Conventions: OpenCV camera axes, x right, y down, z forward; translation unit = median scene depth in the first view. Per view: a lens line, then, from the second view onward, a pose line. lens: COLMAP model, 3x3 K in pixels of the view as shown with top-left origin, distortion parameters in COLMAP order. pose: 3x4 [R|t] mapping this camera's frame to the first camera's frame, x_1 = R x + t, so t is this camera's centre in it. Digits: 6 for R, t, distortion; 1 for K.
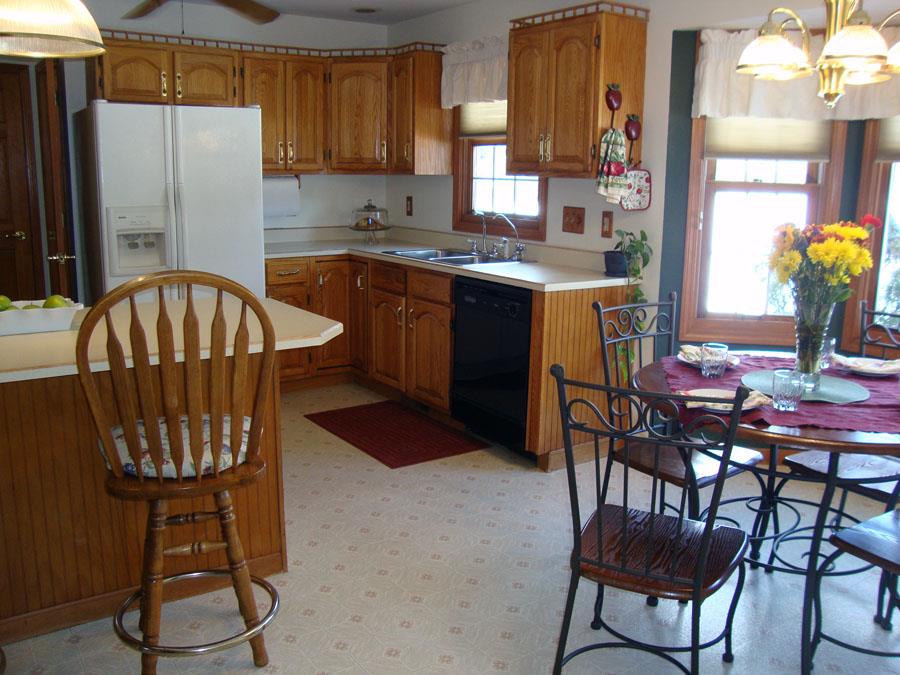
lens RADIAL K [[813.4, 0, 453.9], [0, 813.4, 336.2], [0, 0, 1]] dist [-0.183137, 0.182649]
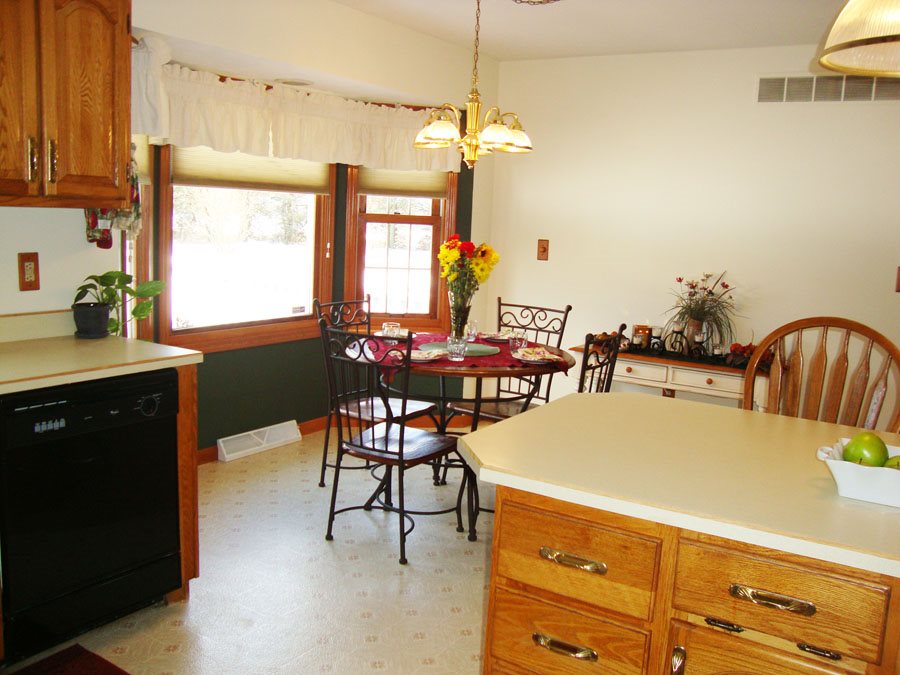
lens RADIAL K [[813.4, 0, 449.2], [0, 813.4, 338.7], [0, 0, 1]] dist [-0.183137, 0.182649]
pose [[-0.389312, -0.162270, 0.906700, -0.599007], [0.141292, 0.962190, 0.232868, -0.198830], [-0.910205, 0.218768, -0.351665, 0.966176]]
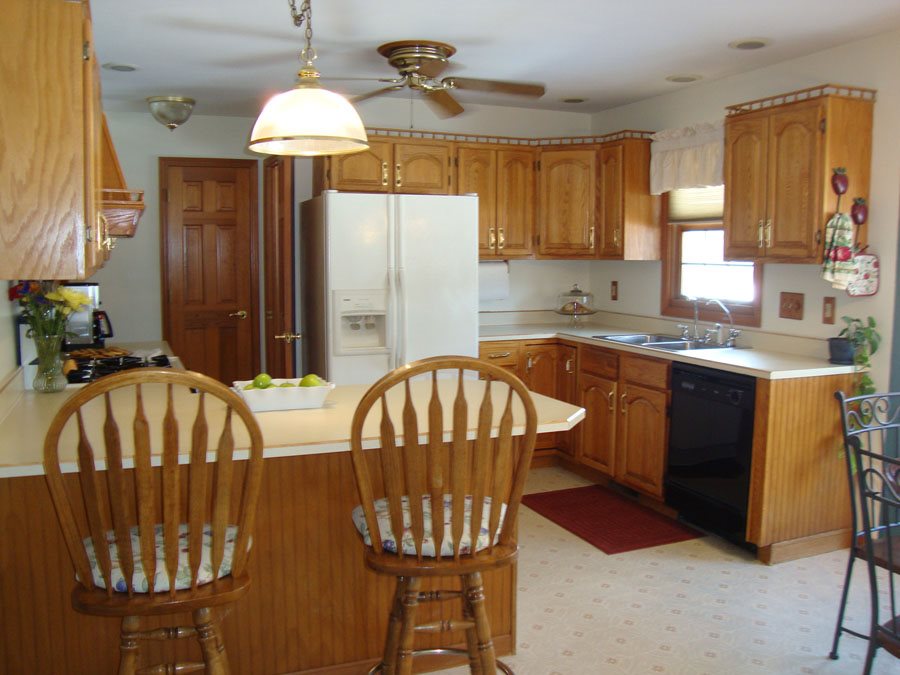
lens RADIAL K [[813.4, 0, 449.7], [0, 813.4, 342.5], [0, 0, 1]] dist [-0.183137, 0.182649]
pose [[0.979265, 0.010232, -0.202327, -0.069815], [-0.028791, 0.995616, -0.088999, -0.002217], [0.200529, 0.092979, 0.975266, -0.018182]]
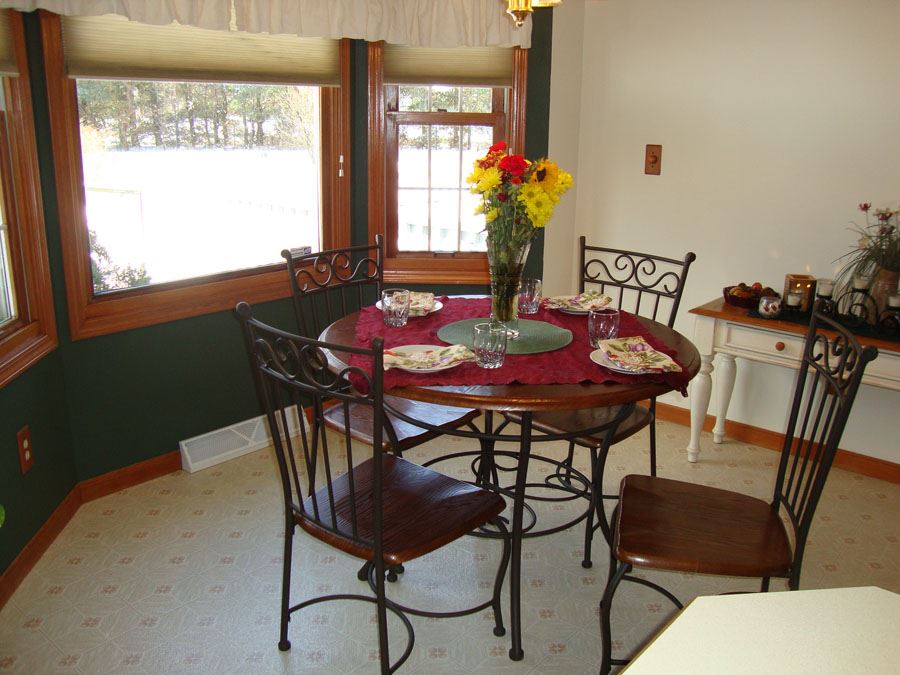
lens RADIAL K [[813.4, 0, 451.4], [0, 813.4, 341.5], [0, 0, 1]] dist [-0.183137, 0.182649]
pose [[-0.262342, -0.275927, 0.924684, -0.360450], [0.177566, 0.928081, 0.327317, -0.166845], [-0.948497, 0.250061, -0.194479, 0.827664]]
